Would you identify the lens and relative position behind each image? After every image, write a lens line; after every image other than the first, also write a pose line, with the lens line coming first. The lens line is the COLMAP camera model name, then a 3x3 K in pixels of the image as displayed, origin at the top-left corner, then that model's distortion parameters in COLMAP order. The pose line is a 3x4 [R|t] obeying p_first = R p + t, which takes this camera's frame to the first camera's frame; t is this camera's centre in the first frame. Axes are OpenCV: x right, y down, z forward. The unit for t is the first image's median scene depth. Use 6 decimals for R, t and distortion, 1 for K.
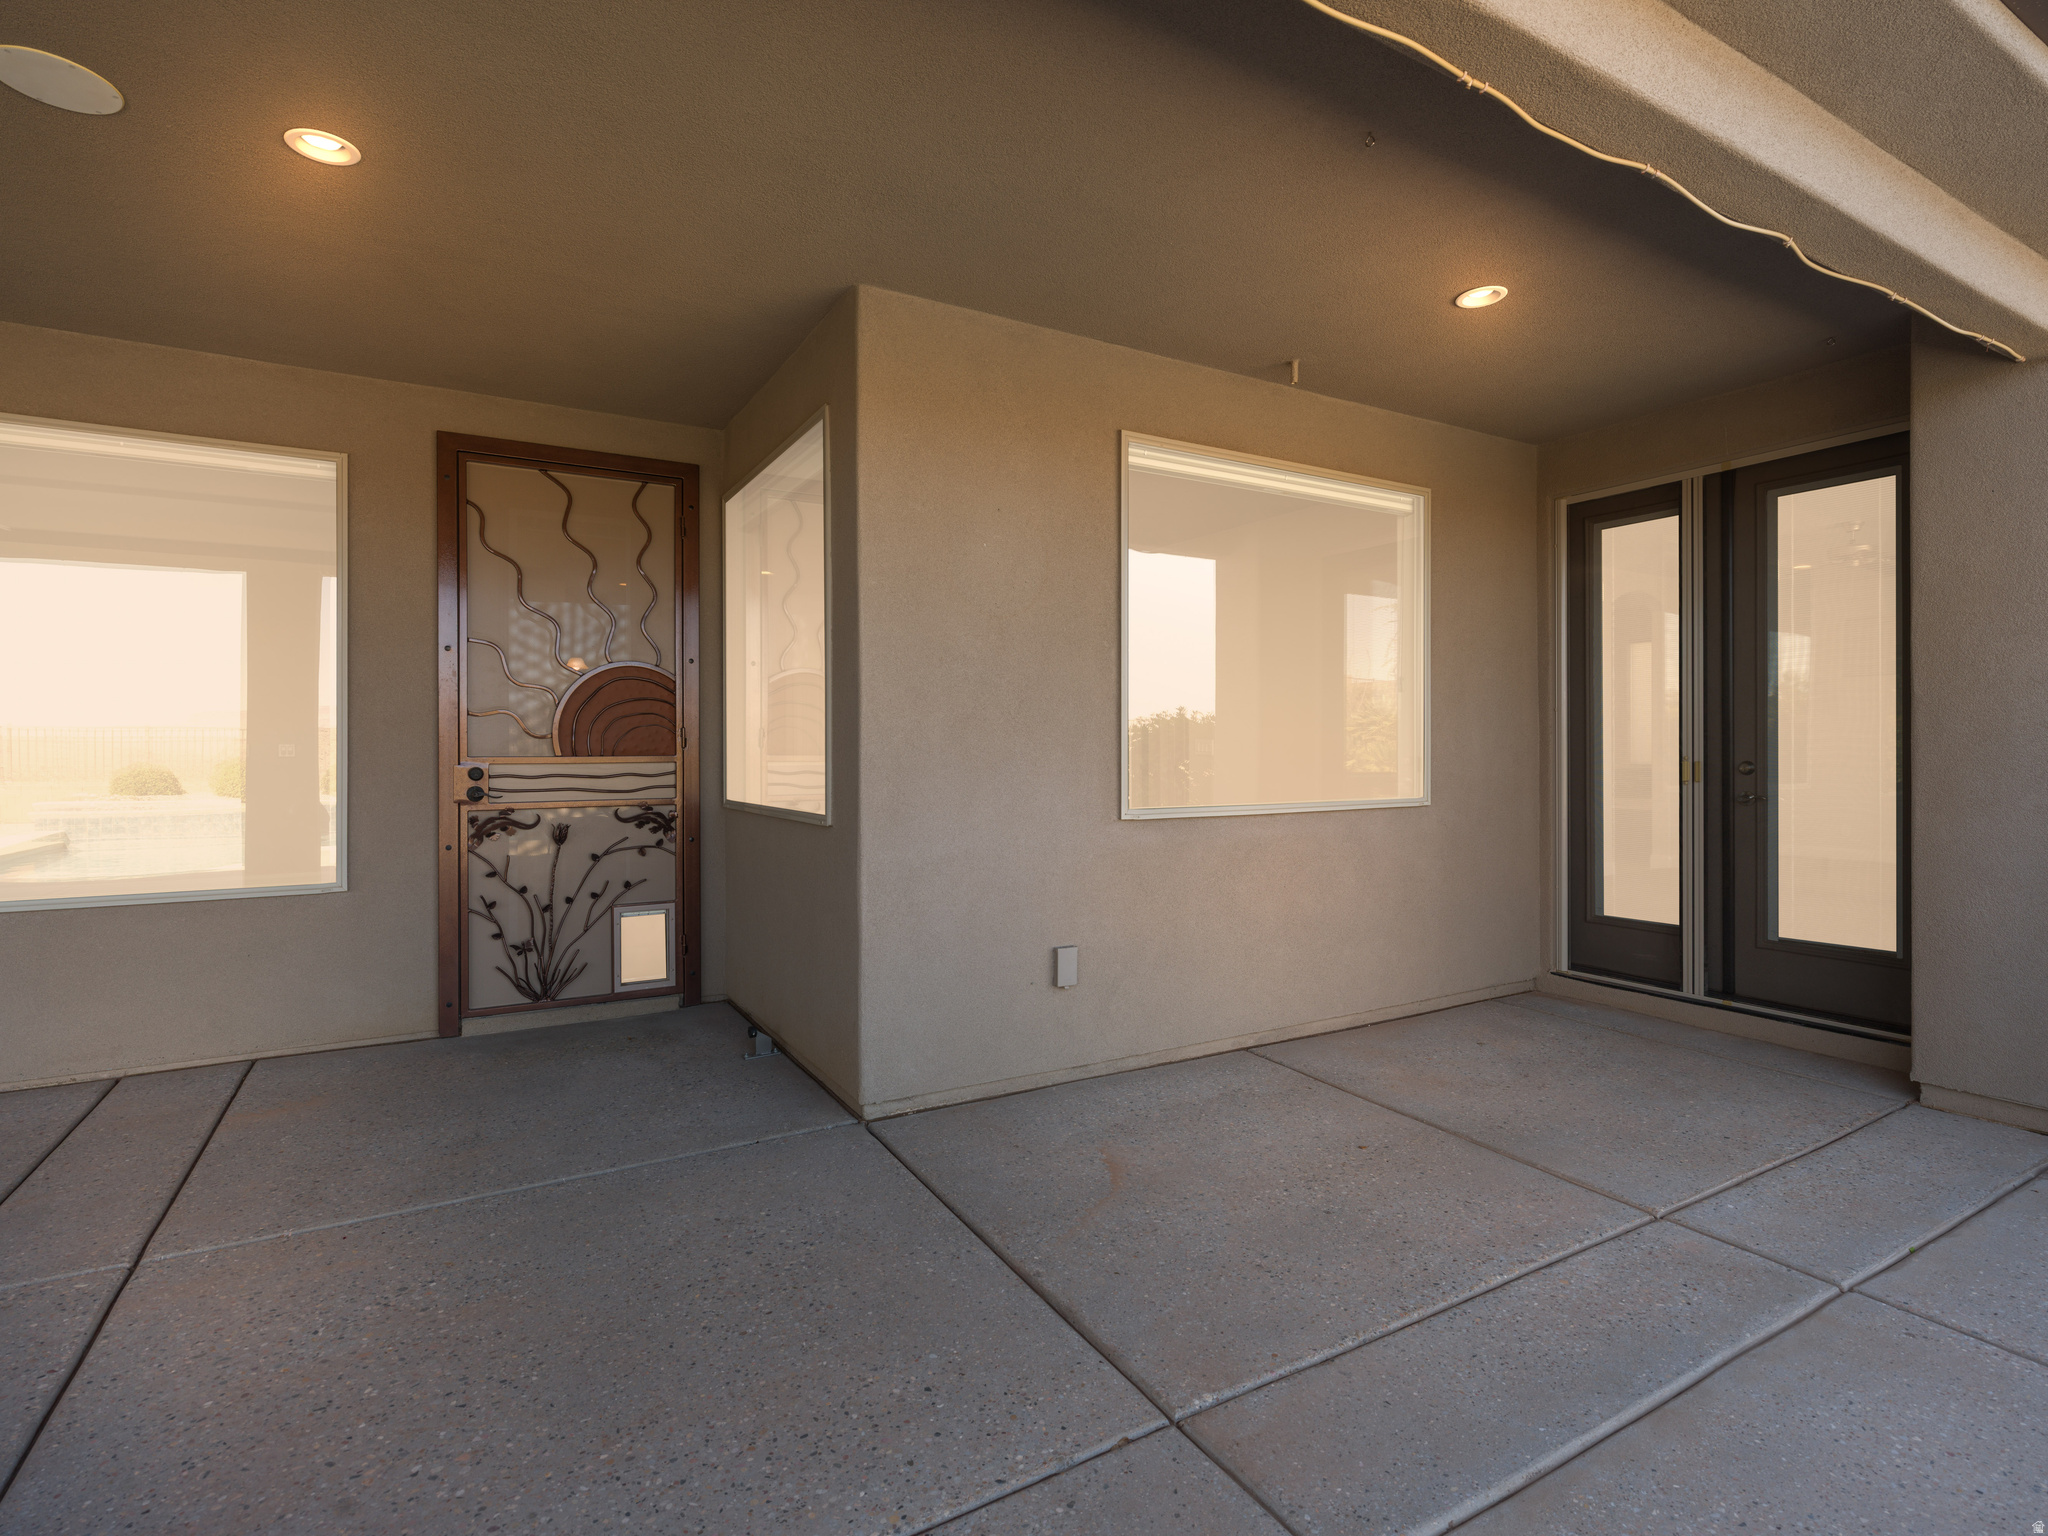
lens RADIAL K [[1005.1, 0, 1026.0], [0, 1005.1, 748.1], [0, 0, 1]] dist [-0.004577, 0.000757]
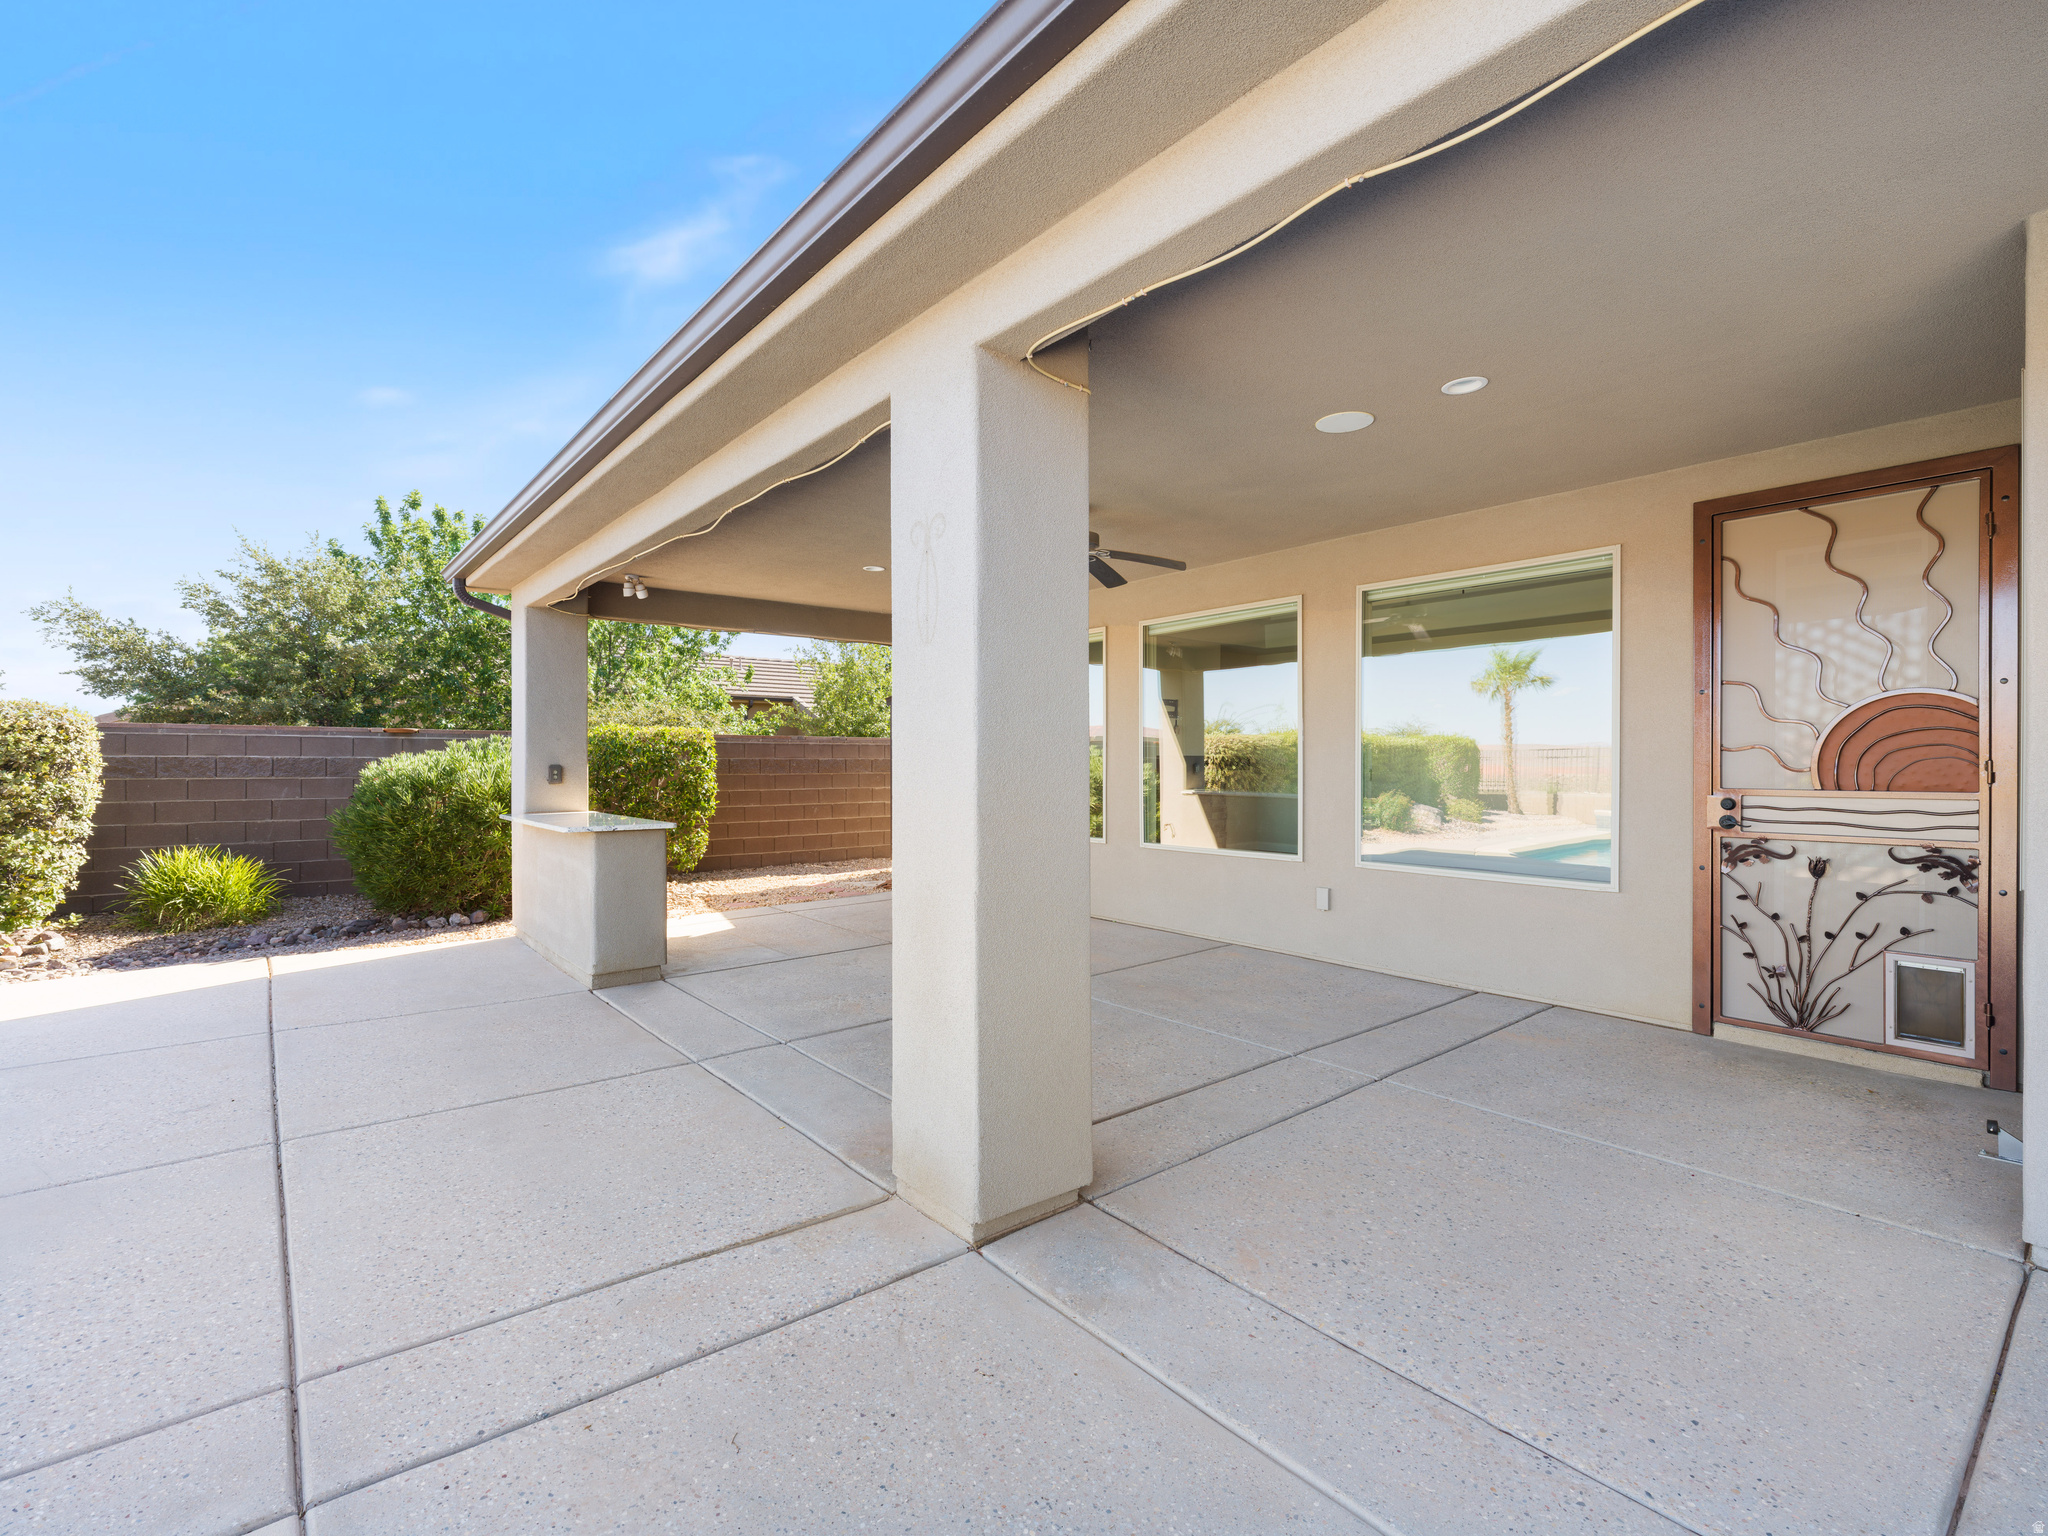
lens RADIAL K [[934.2, 0, 1017.2], [0, 934.2, 762.4], [0, 0, 1]] dist [-0.002761, 0.001397]
pose [[0.154170, 0.004360, -0.988035, 0.332799], [0.002263, 0.999986, 0.004766, -0.025592], [0.988042, -0.002970, 0.154158, 0.066372]]
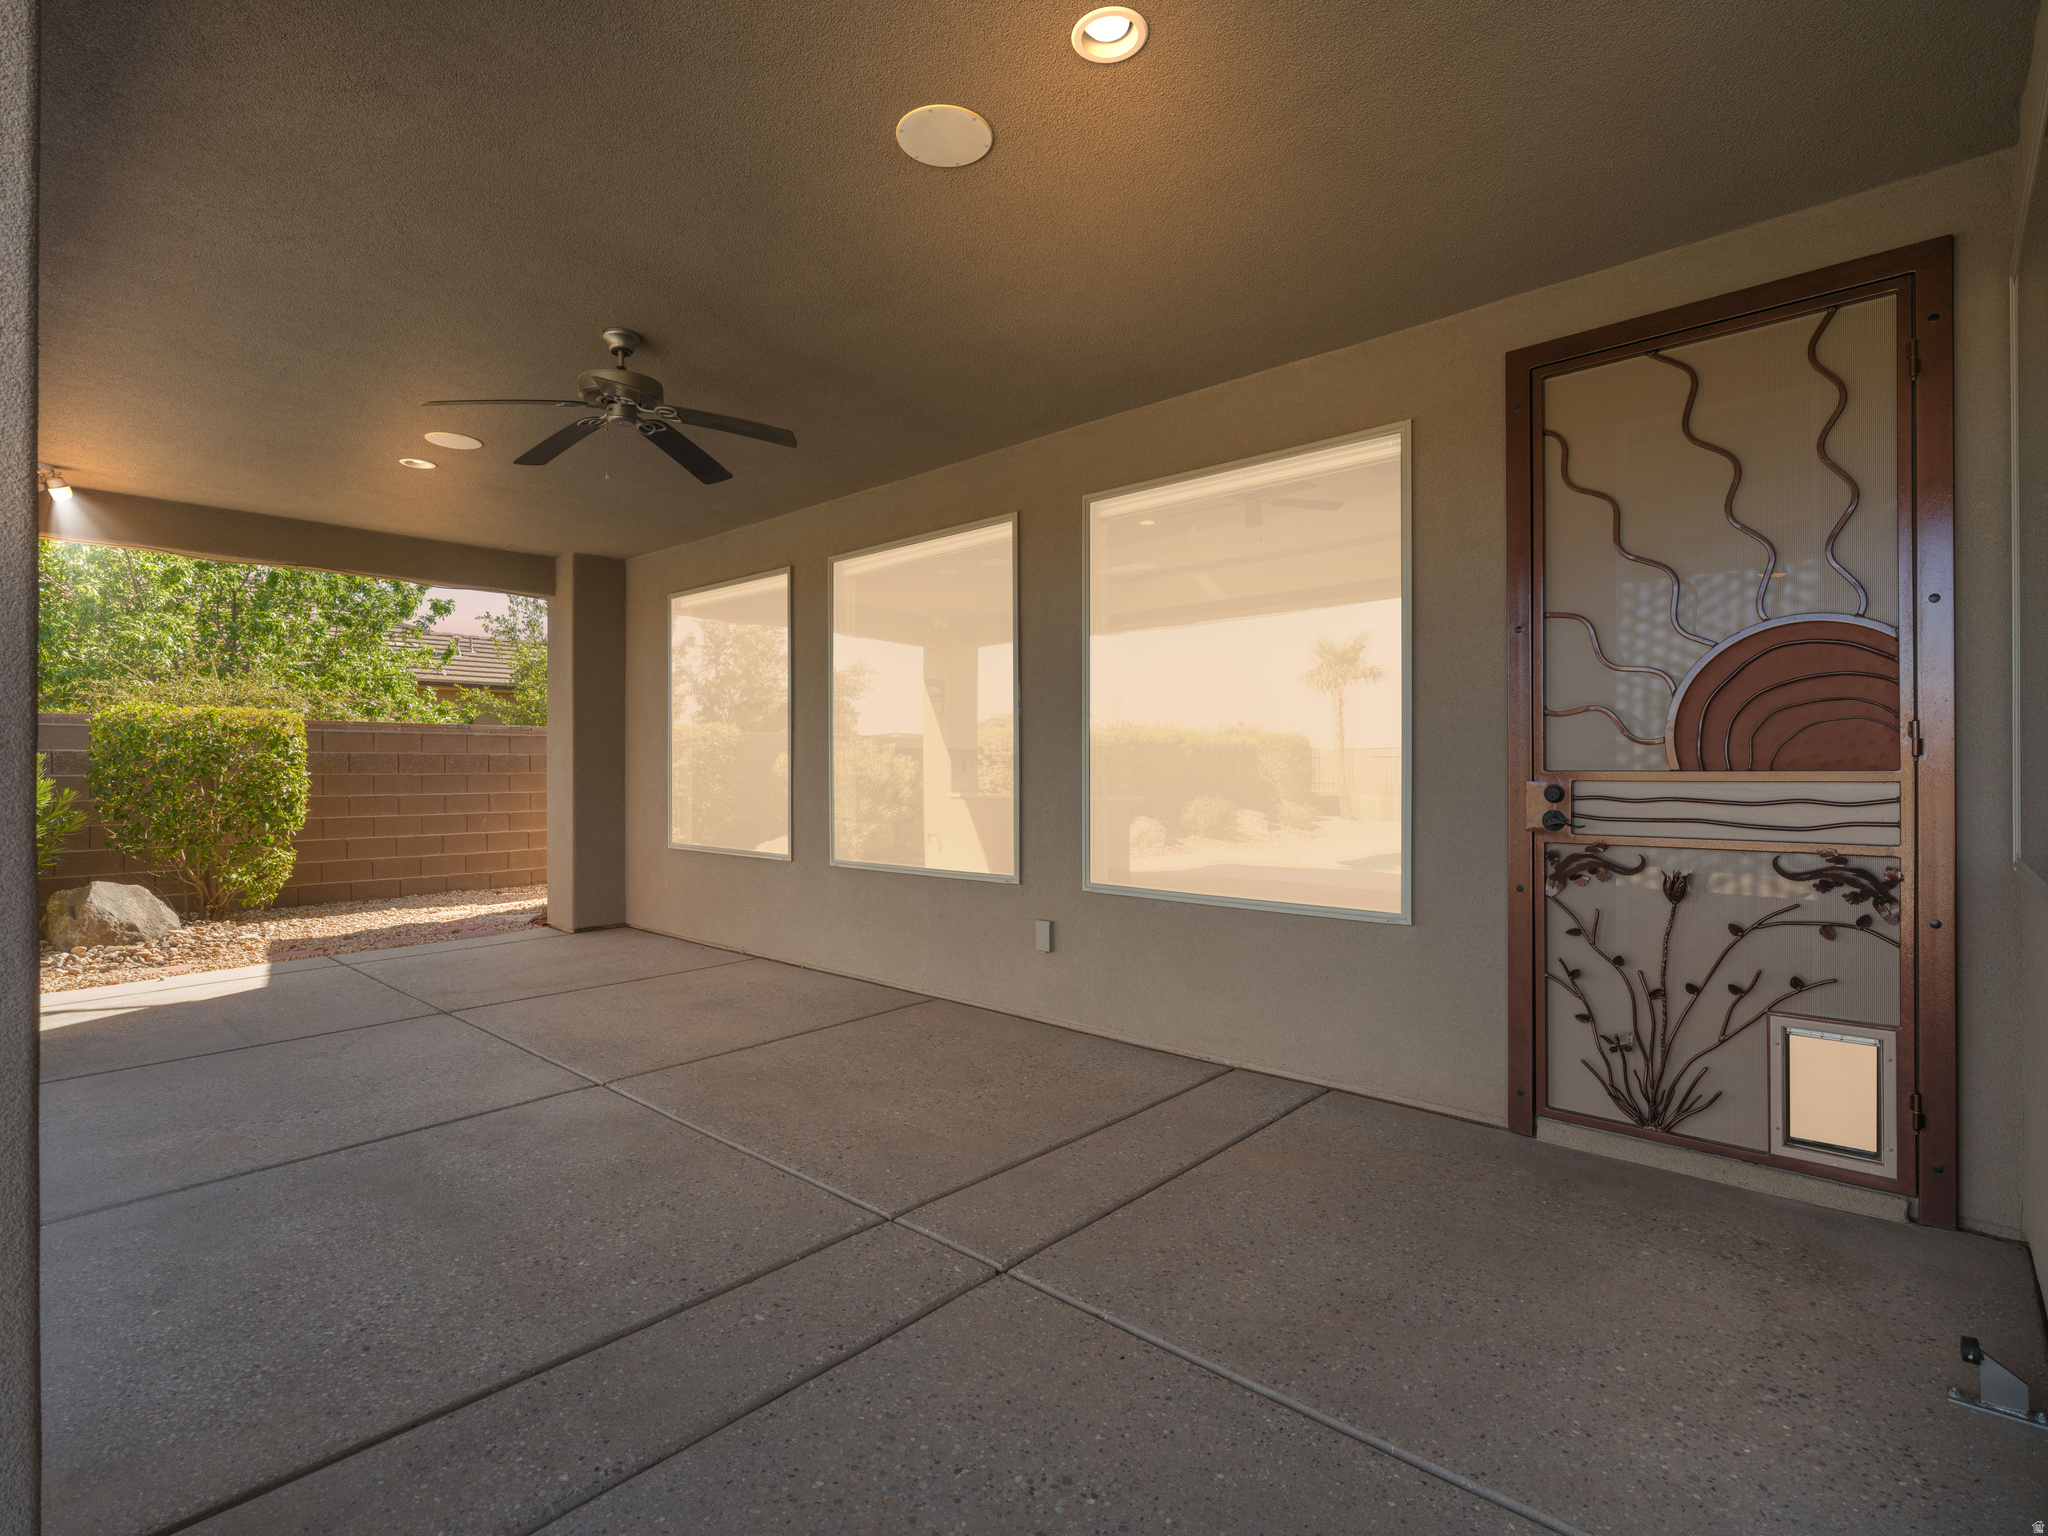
lens RADIAL K [[1005.1, 0, 1009.7], [0, 1005.1, 763.0], [0, 0, 1]] dist [-0.004577, 0.000757]
pose [[0.294668, -0.002478, -0.955596, 0.043311], [0.003183, 0.999994, -0.001611, 0.002759], [0.955594, -0.002567, 0.294674, 0.379591]]
